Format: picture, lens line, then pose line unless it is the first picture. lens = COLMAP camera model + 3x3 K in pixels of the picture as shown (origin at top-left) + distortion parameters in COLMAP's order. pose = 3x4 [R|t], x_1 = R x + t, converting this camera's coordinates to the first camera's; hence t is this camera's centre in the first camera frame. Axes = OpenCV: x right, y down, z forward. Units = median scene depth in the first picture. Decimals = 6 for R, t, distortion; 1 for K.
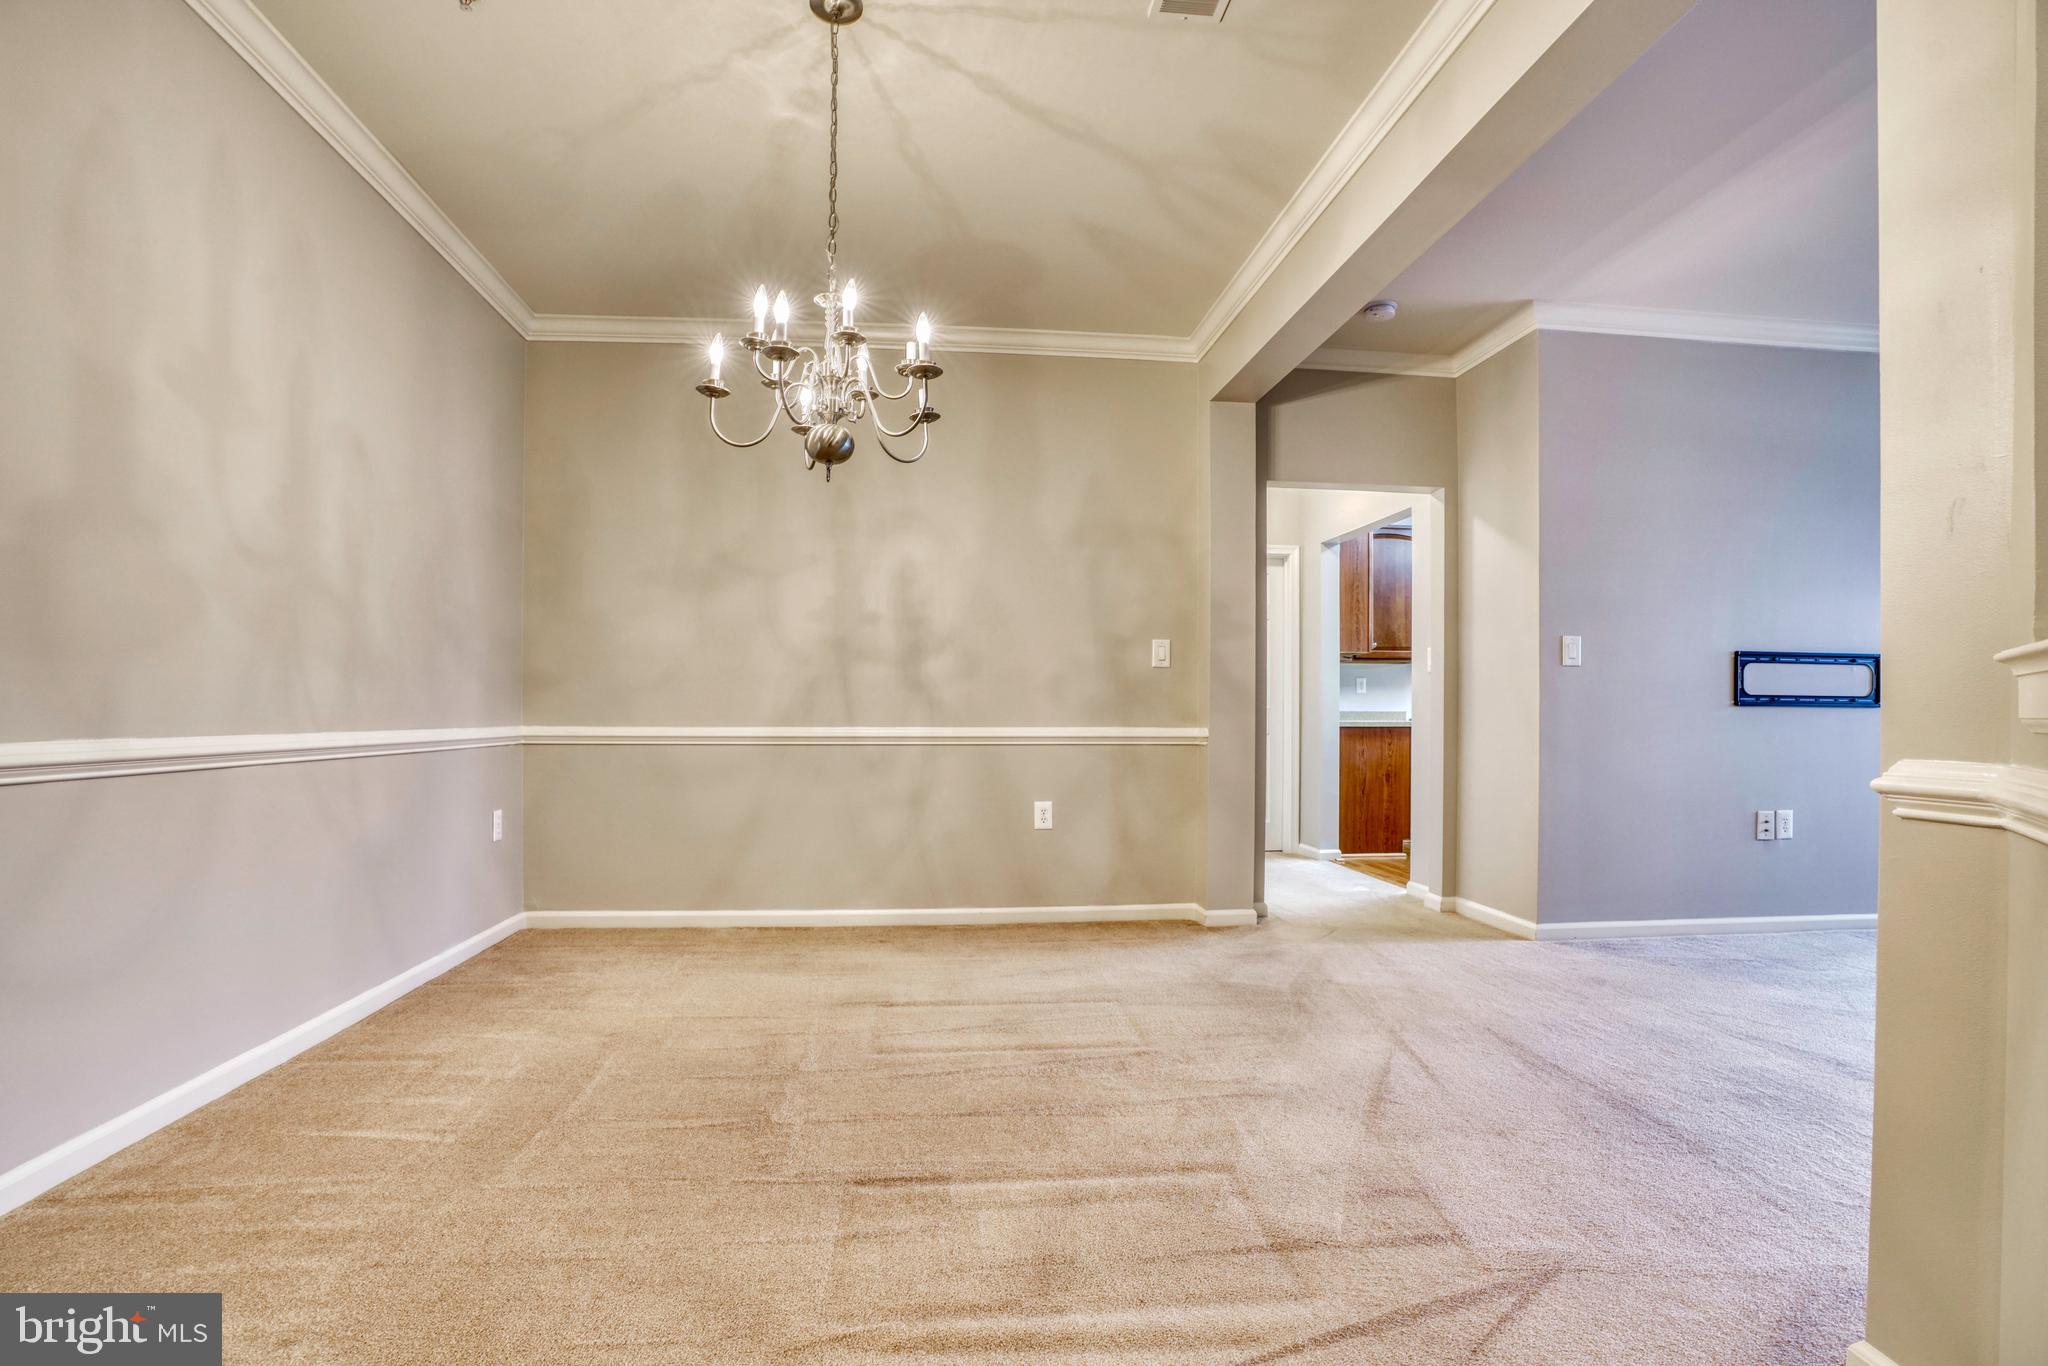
lens RADIAL K [[947.6, 0, 999.6], [0, 947.6, 719.2], [0, 0, 1]] dist [-0.061492, 0.019354]
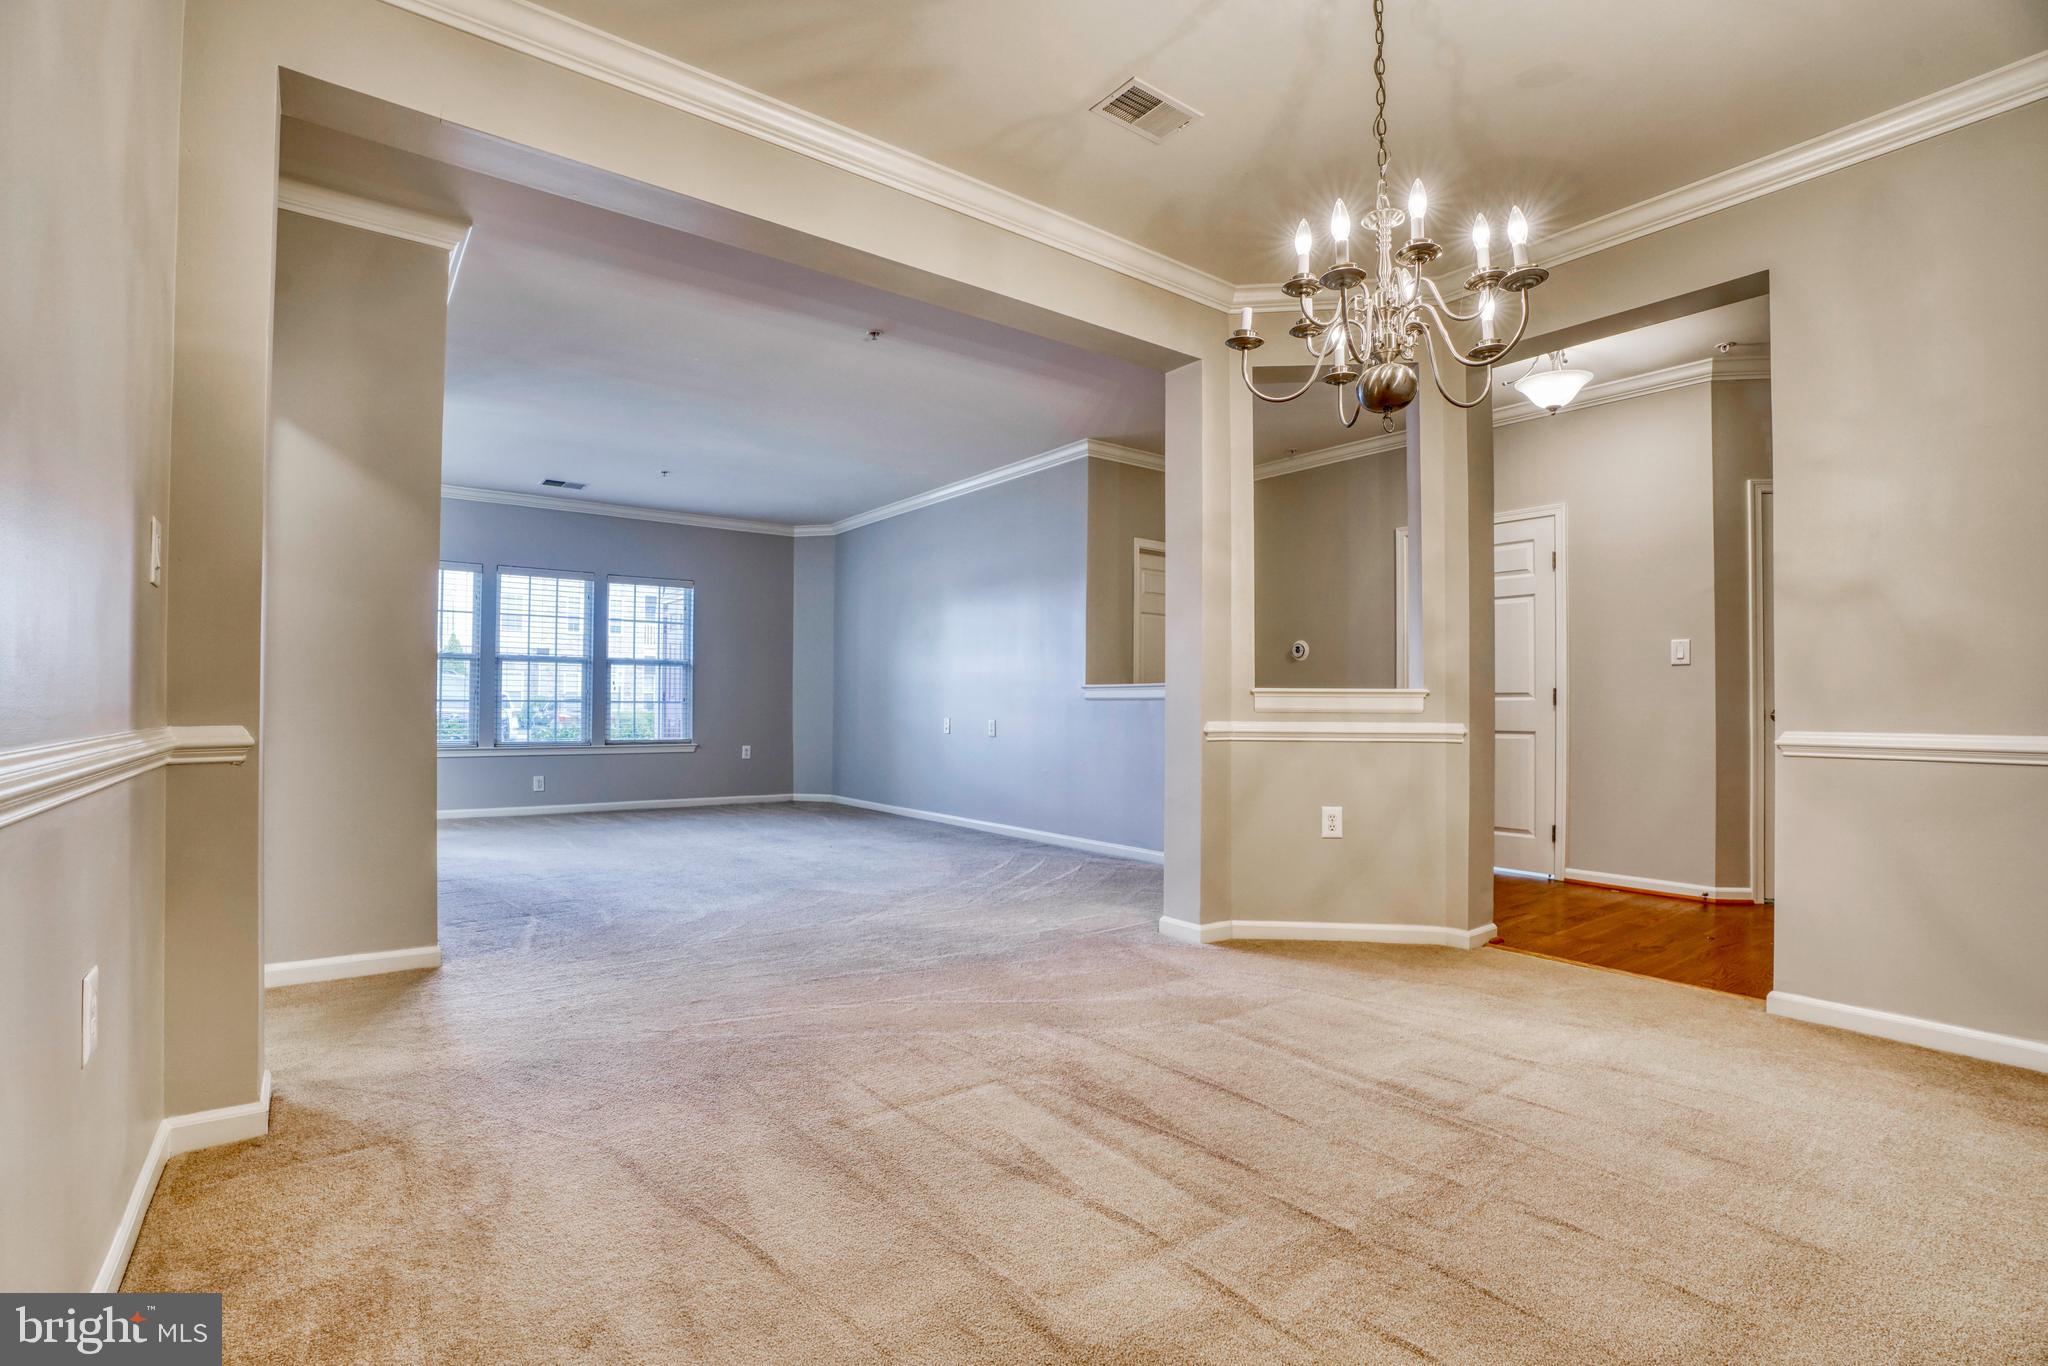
lens RADIAL K [[947.6, 0, 1004.9], [0, 947.6, 691.5], [0, 0, 1]] dist [-0.061492, 0.019354]
pose [[-0.509037, 0.005020, 0.860730, -0.390945], [-0.004249, 0.999956, -0.008344, -0.006859], [-0.860734, -0.007904, -0.508993, 0.932586]]
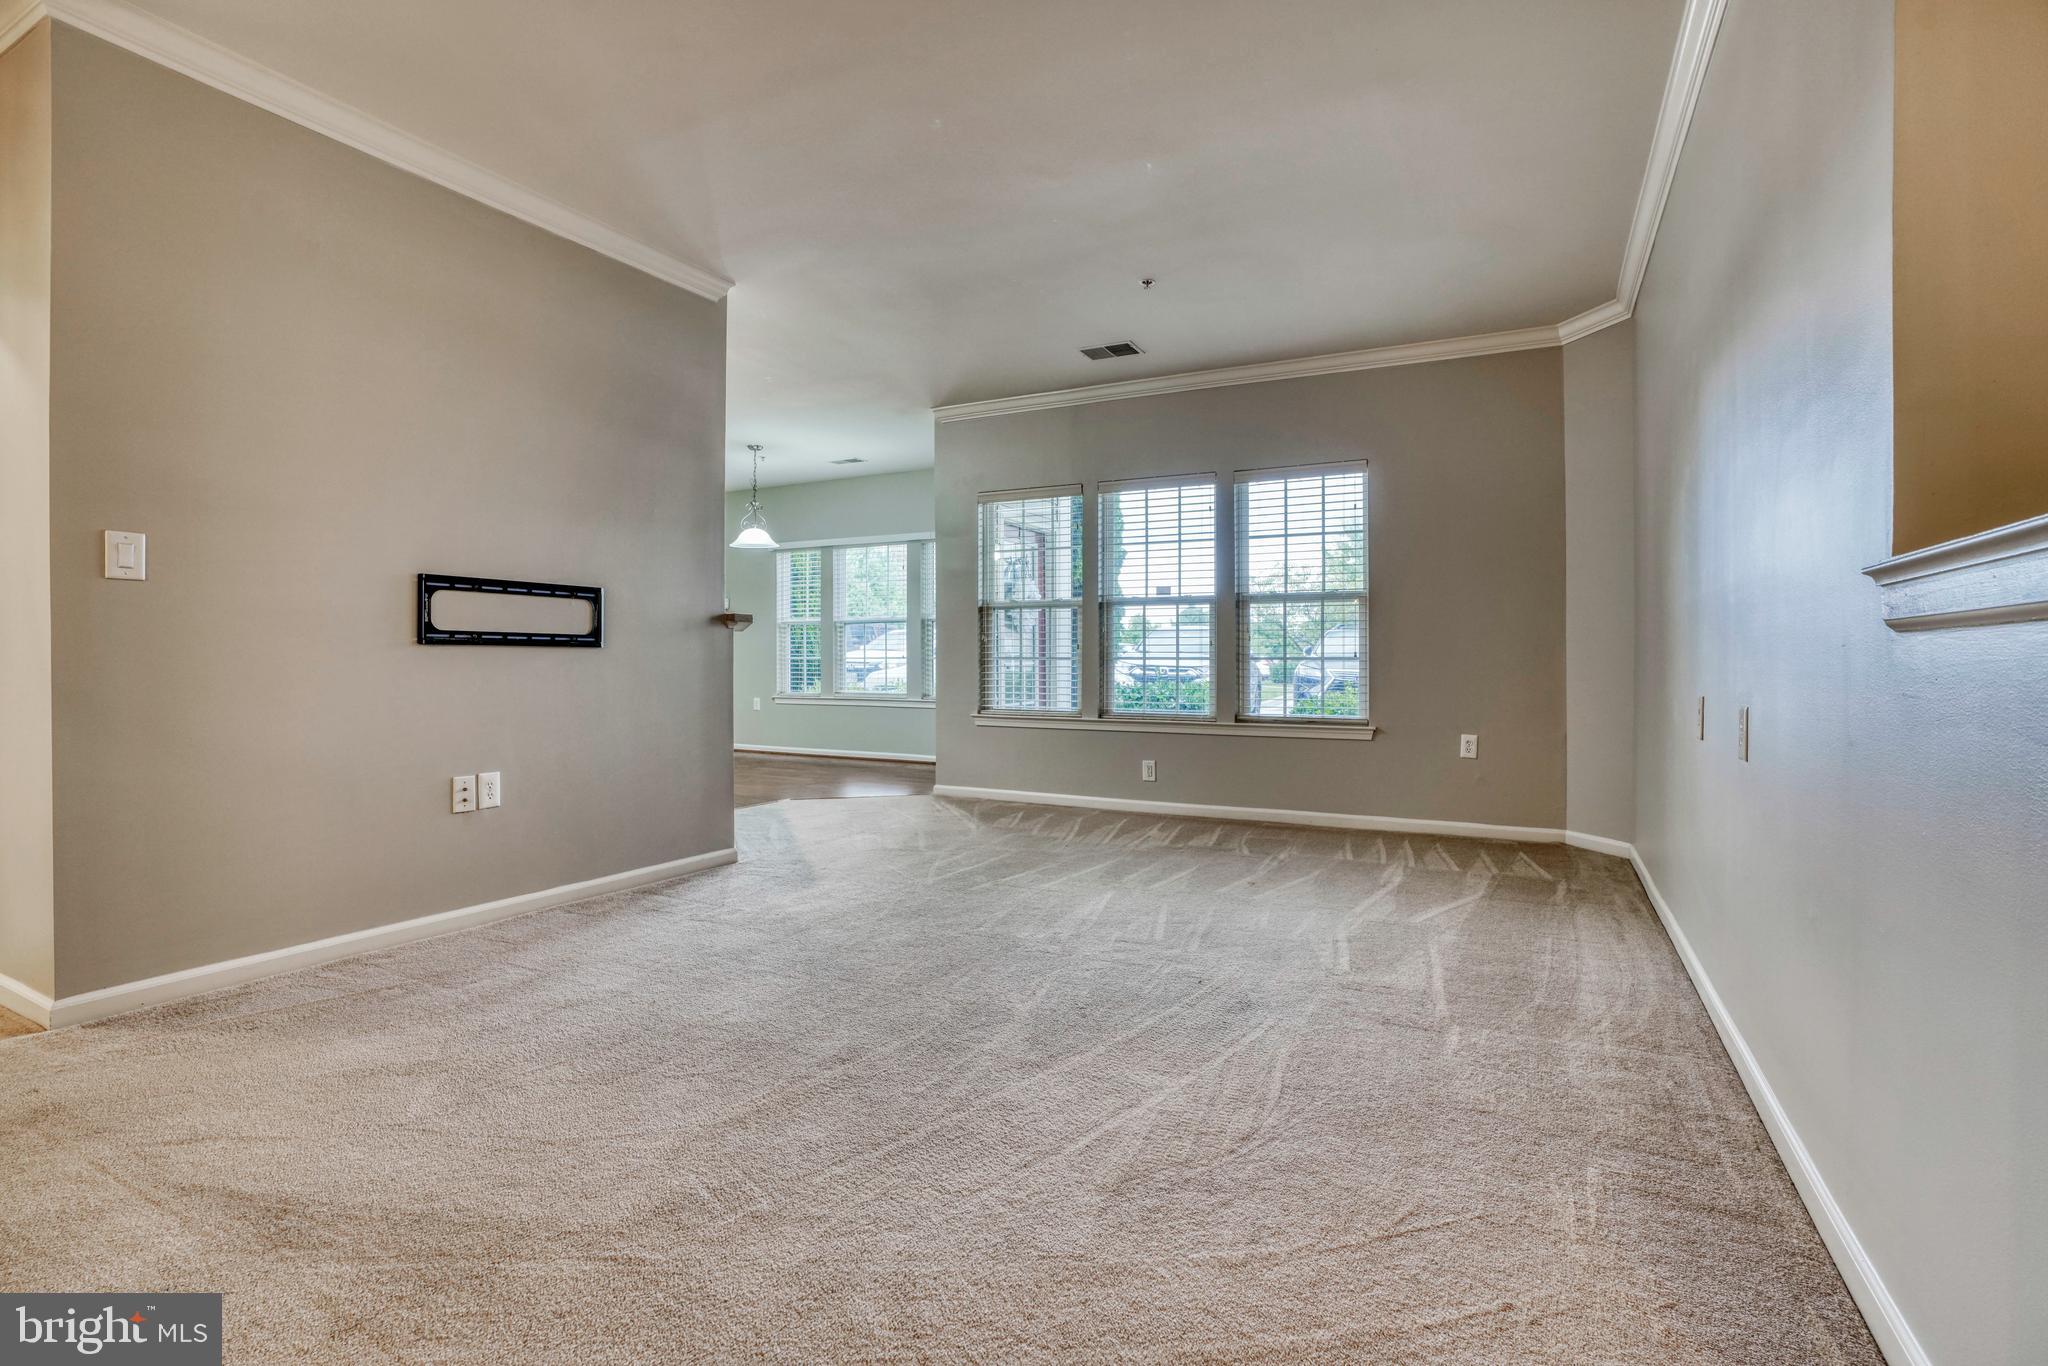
lens RADIAL K [[988.7, 0, 1015.8], [0, 988.7, 649.7], [0, 0, 1]] dist [-0.046350, 0.000505]
pose [[0.556791, 0.004310, 0.830641, 0.394802], [0.005380, 0.999947, -0.008795, -0.000149], [-0.830635, 0.009366, 0.556738, 0.125075]]
